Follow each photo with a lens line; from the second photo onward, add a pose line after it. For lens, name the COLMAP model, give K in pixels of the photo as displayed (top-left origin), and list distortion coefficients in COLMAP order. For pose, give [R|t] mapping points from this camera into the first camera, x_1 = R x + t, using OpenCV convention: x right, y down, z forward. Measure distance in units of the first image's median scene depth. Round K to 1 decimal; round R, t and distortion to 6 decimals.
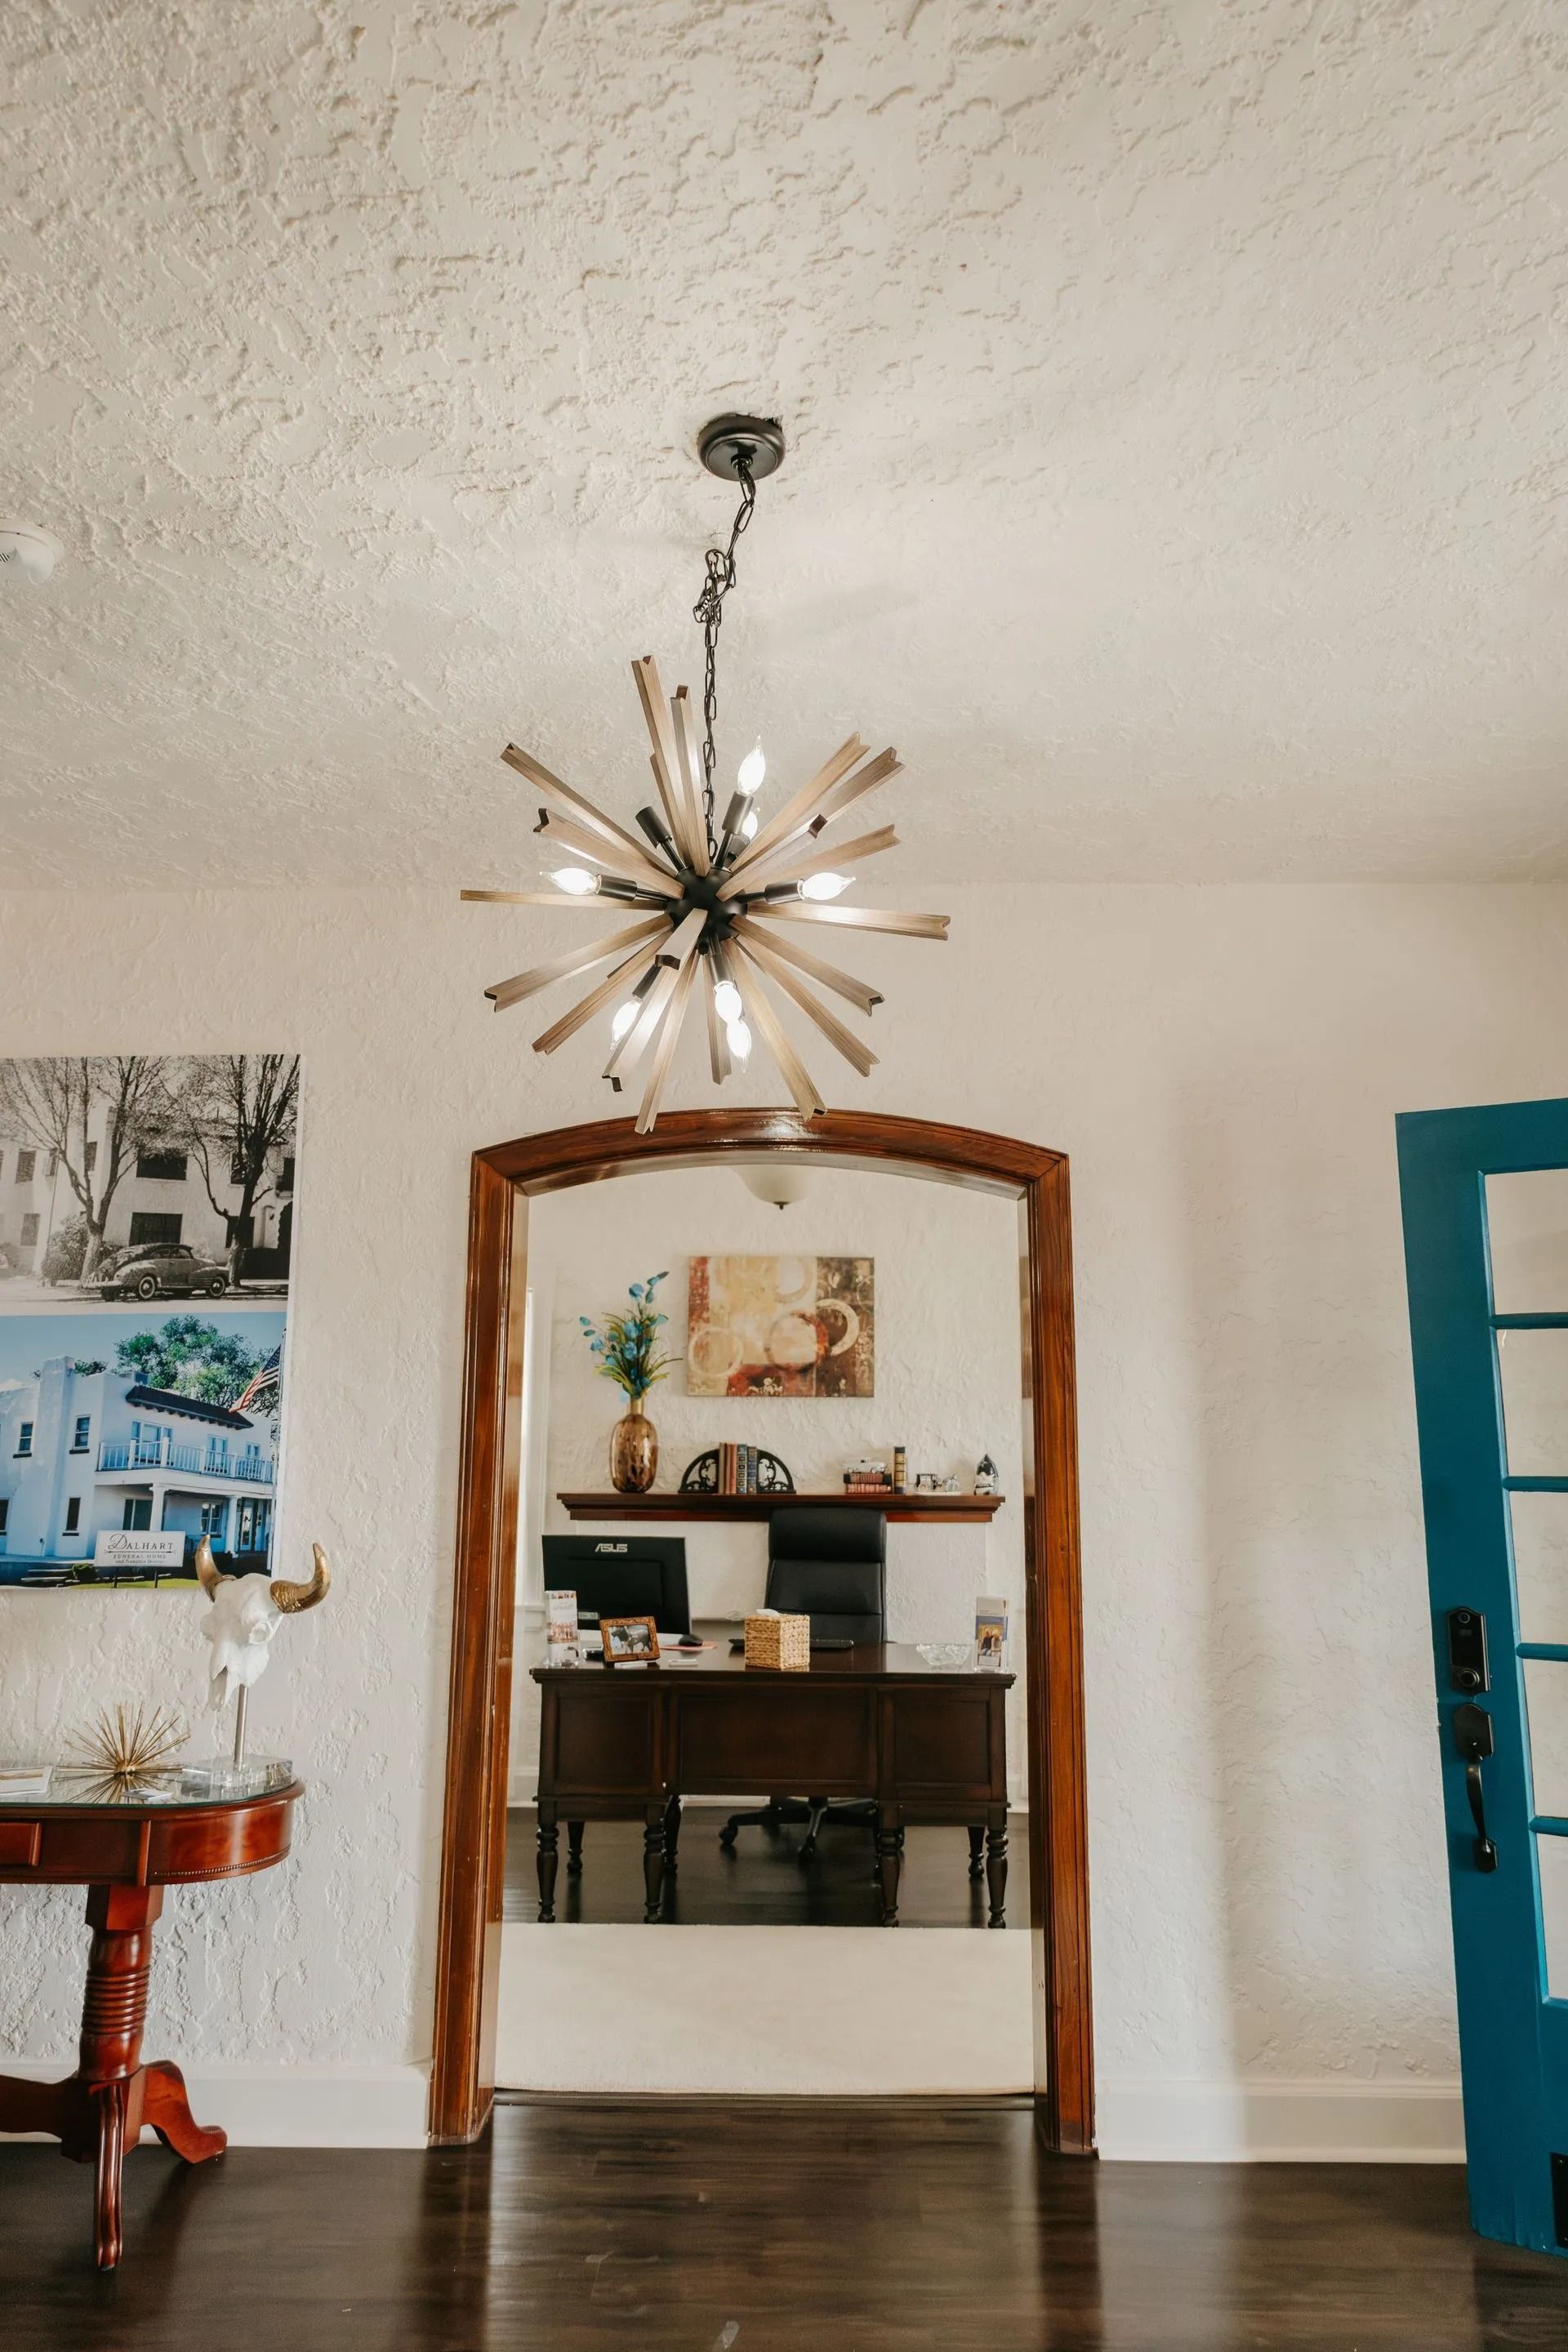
lens RADIAL K [[1490.0, 0, 807.6], [0, 1490.0, 1156.2], [0, 0, 1]] dist [-0.010379, -0.001374]
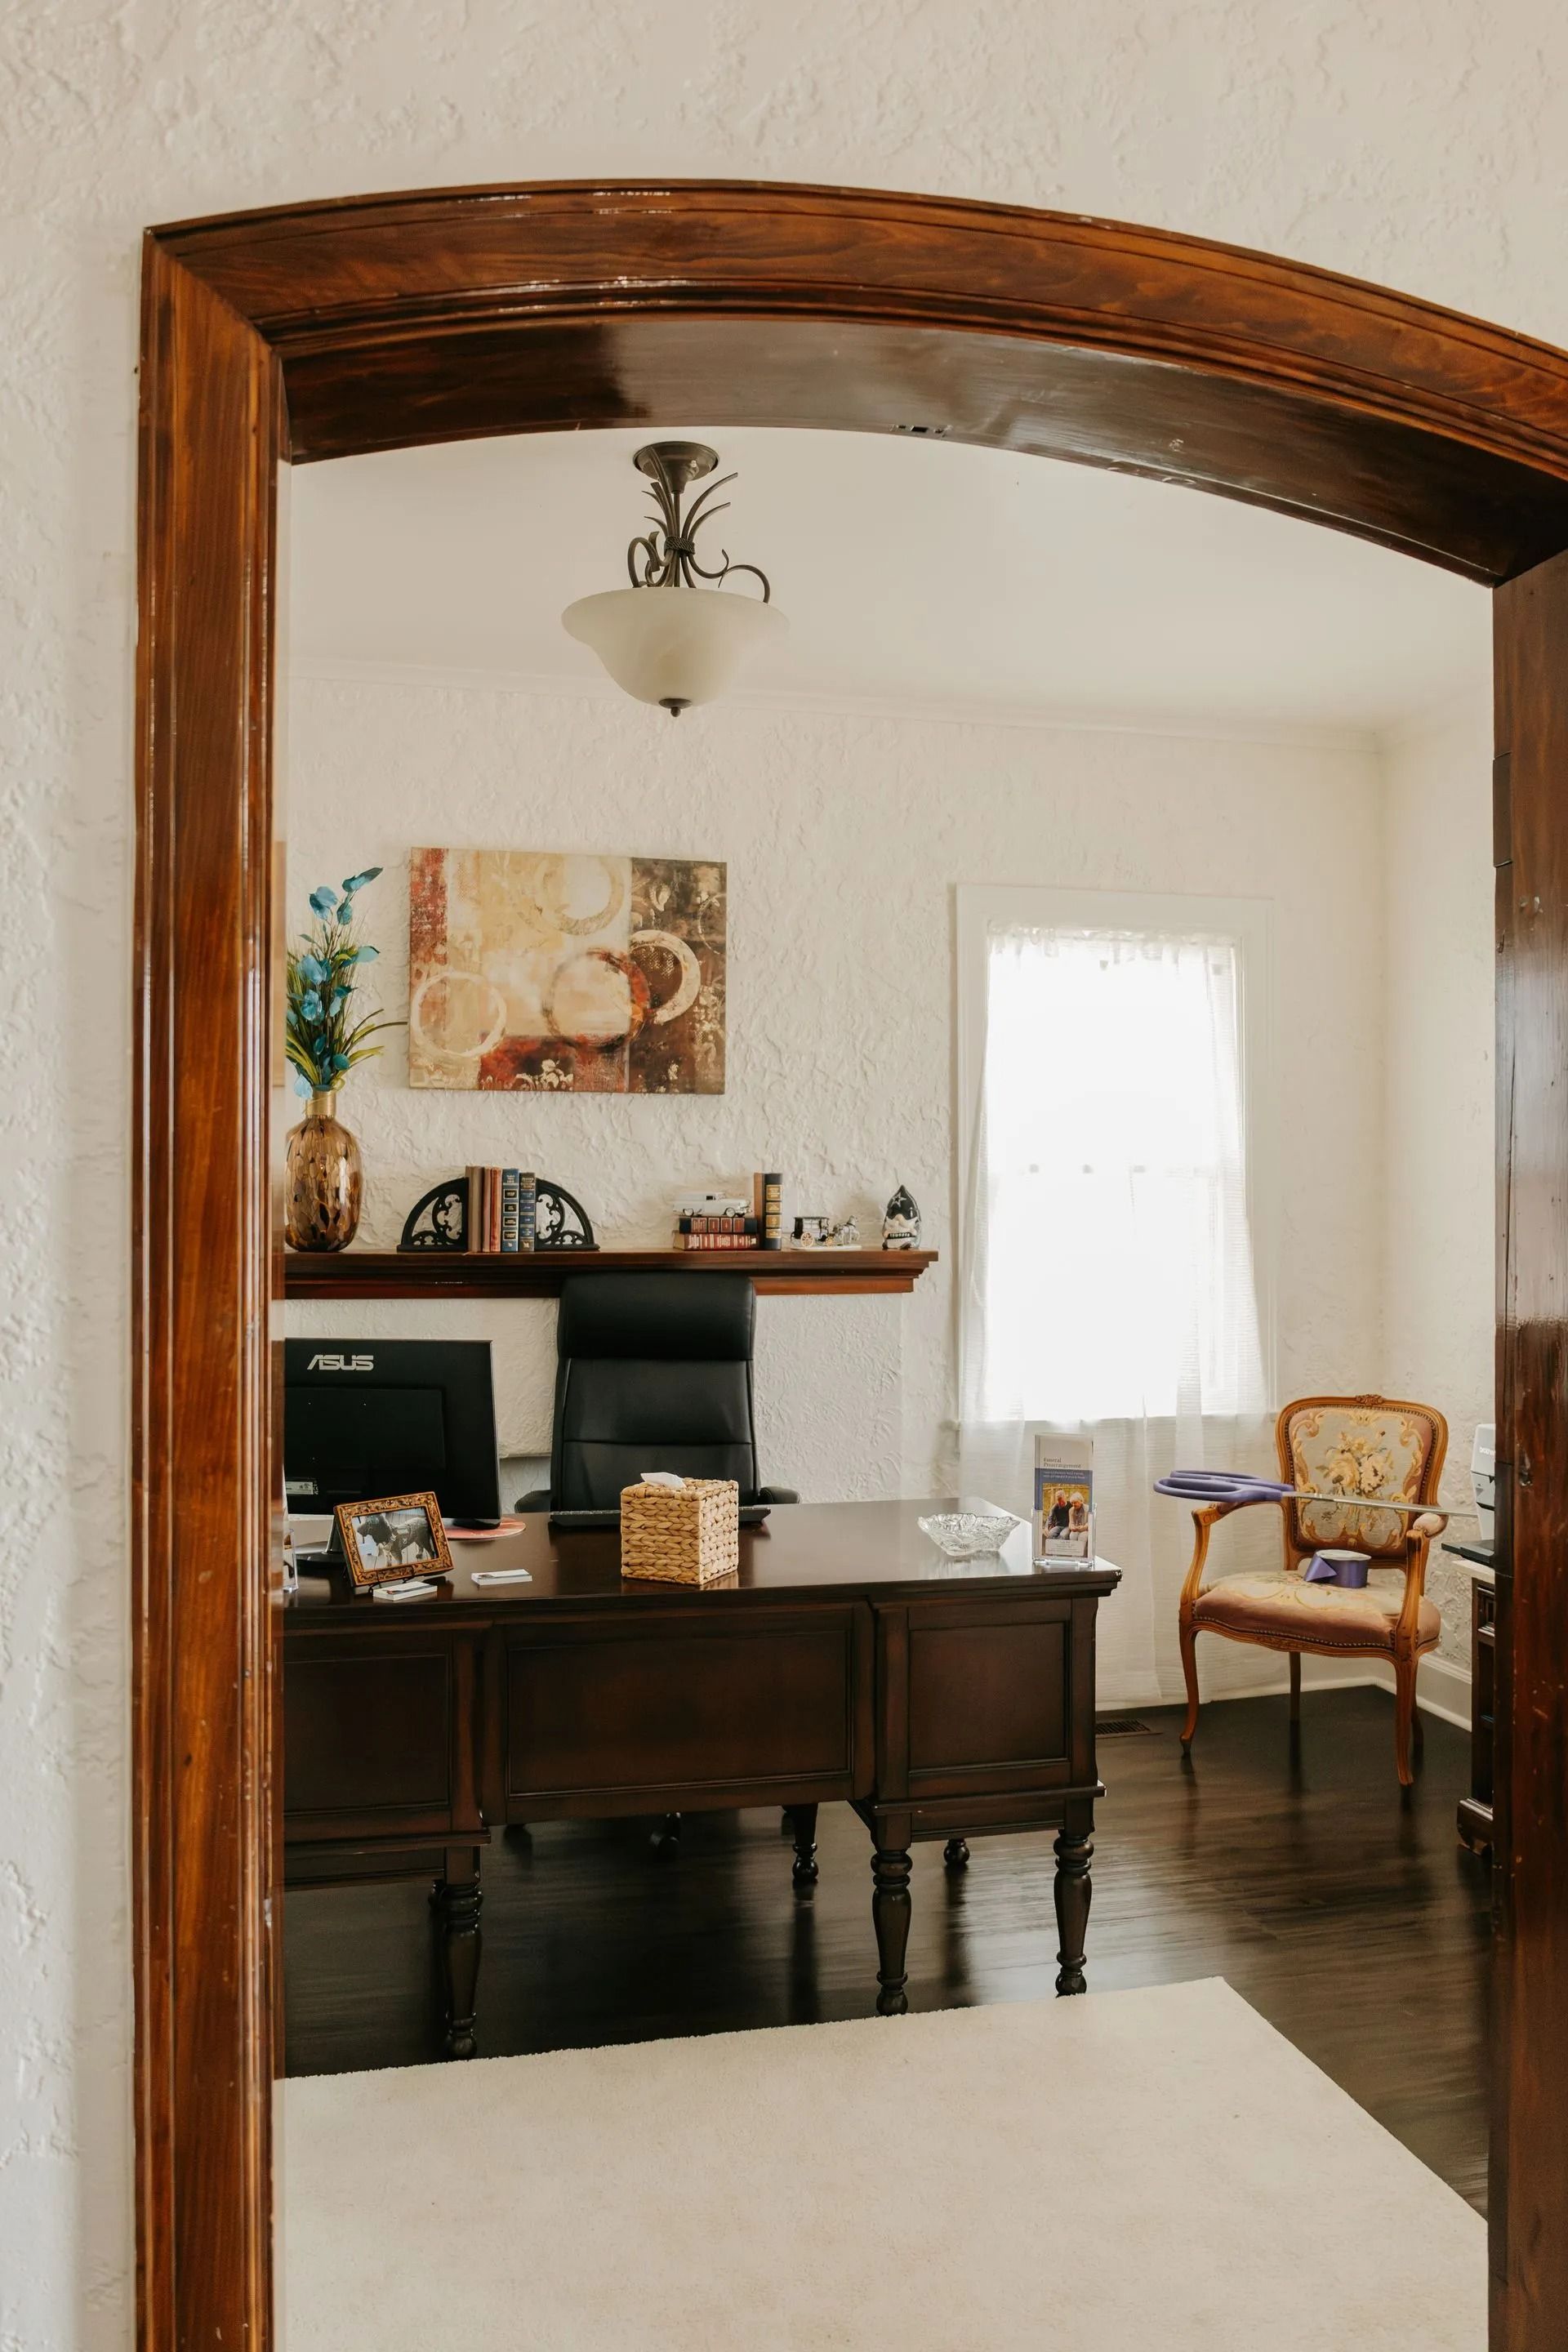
lens RADIAL K [[1690.0, 0, 768.0], [0, 1690.0, 1156.5], [0, 0, 1]] dist [-0.036408, 0.005661]
pose [[0.971880, 0.003327, 0.235454, -0.179783], [-0.044642, 0.984370, 0.170360, 0.124392], [-0.231207, -0.176081, 0.956838, 0.600764]]
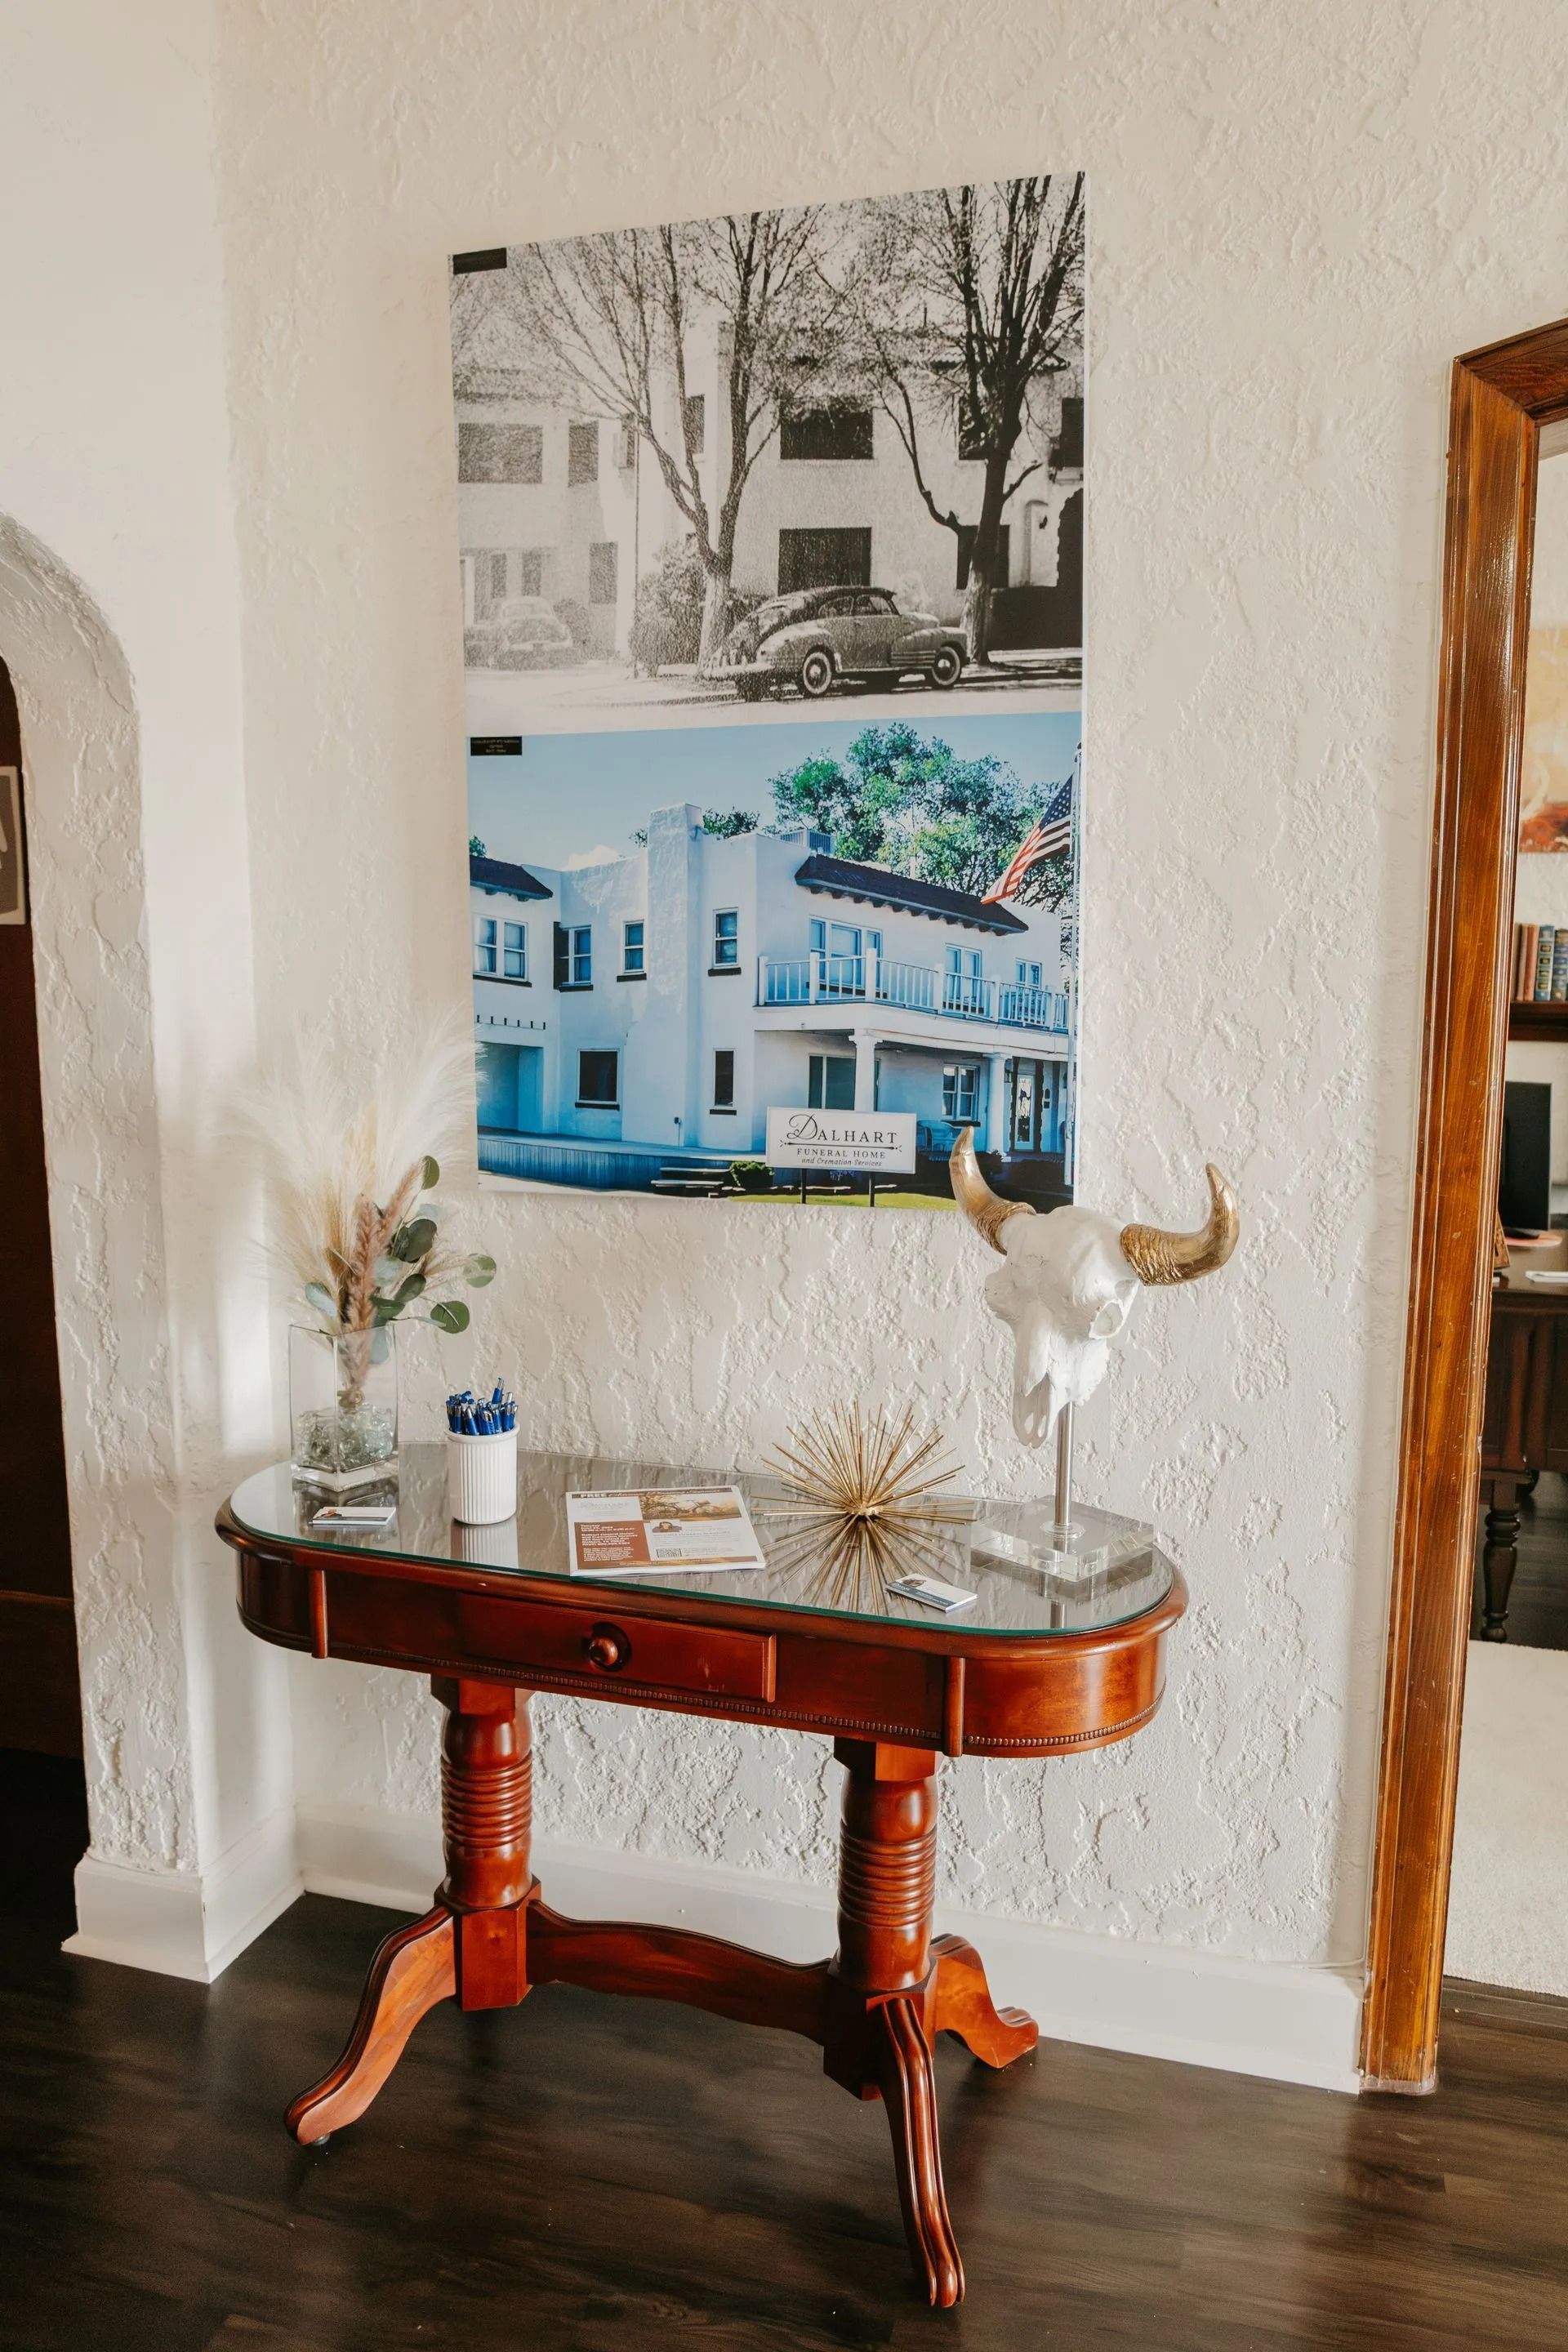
lens RADIAL K [[1690.0, 0, 788.9], [0, 1690.0, 1132.9], [0, 0, 1]] dist [-0.036408, 0.005661]
pose [[0.959597, 0.038802, -0.278691, -0.271358], [0.054010, 0.946628, 0.317770, 0.050460], [0.276146, -0.319983, 0.906286, 0.382602]]
